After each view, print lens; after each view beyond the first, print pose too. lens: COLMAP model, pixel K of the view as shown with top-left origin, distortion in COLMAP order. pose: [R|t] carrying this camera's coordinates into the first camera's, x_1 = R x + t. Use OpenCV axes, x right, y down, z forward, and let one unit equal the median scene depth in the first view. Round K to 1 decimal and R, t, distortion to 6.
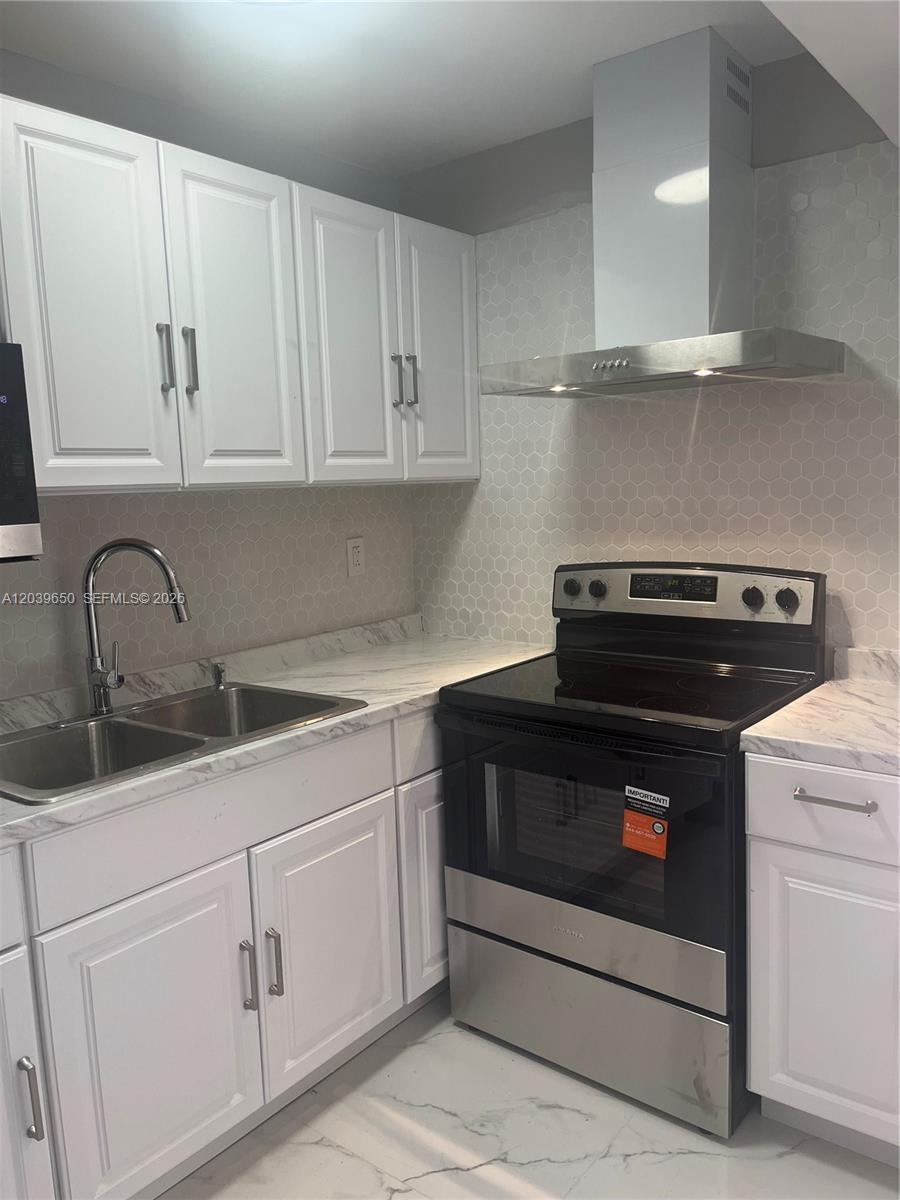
lens RADIAL K [[918.2, 0, 455.1], [0, 918.2, 601.4], [0, 0, 1]] dist [0.057837, -0.074909]
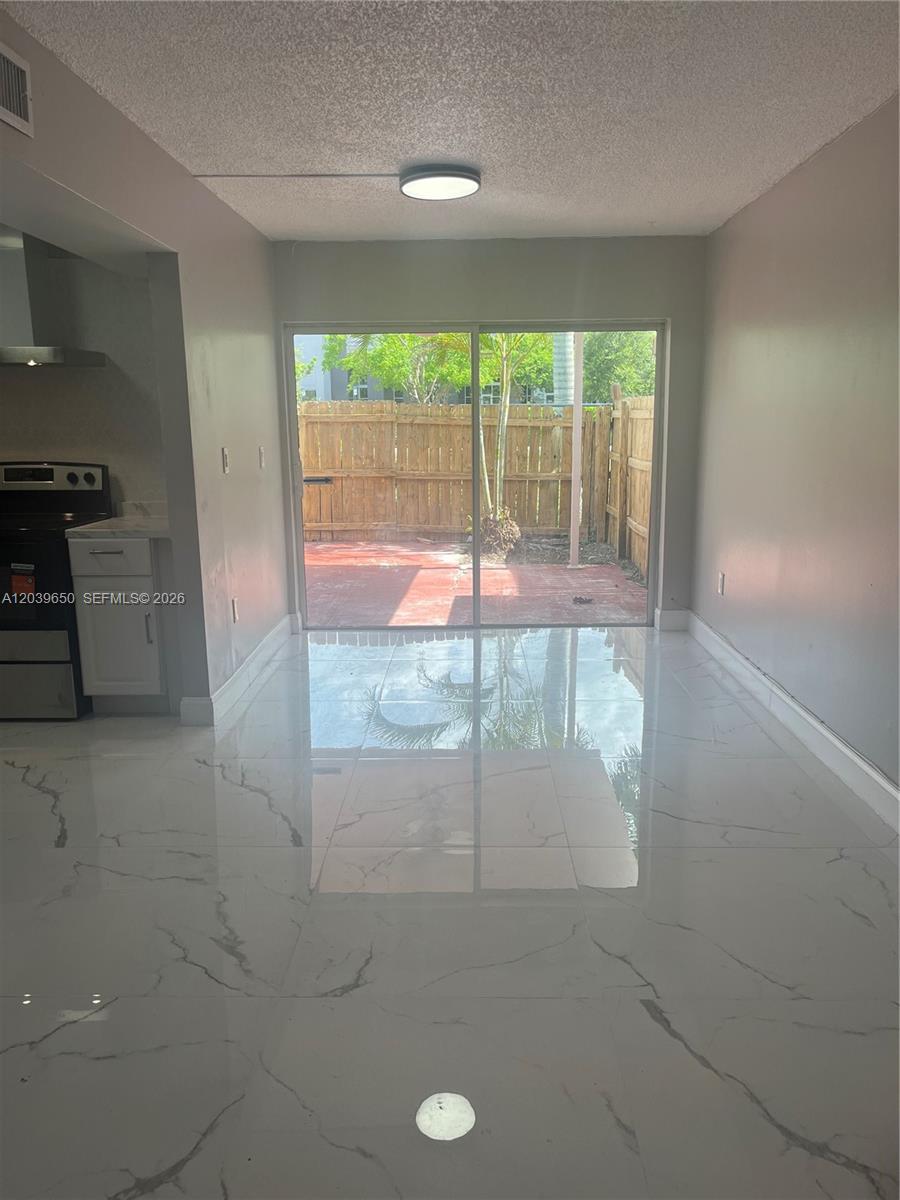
lens RADIAL K [[918.2, 0, 478.3], [0, 918.2, 617.3], [0, 0, 1]] dist [0.057837, -0.074909]
pose [[0.786267, -0.092638, 0.610902, -0.247790], [0.050515, 0.995025, 0.085871, 0.173642], [-0.615818, -0.036658, 0.787035, -1.167605]]
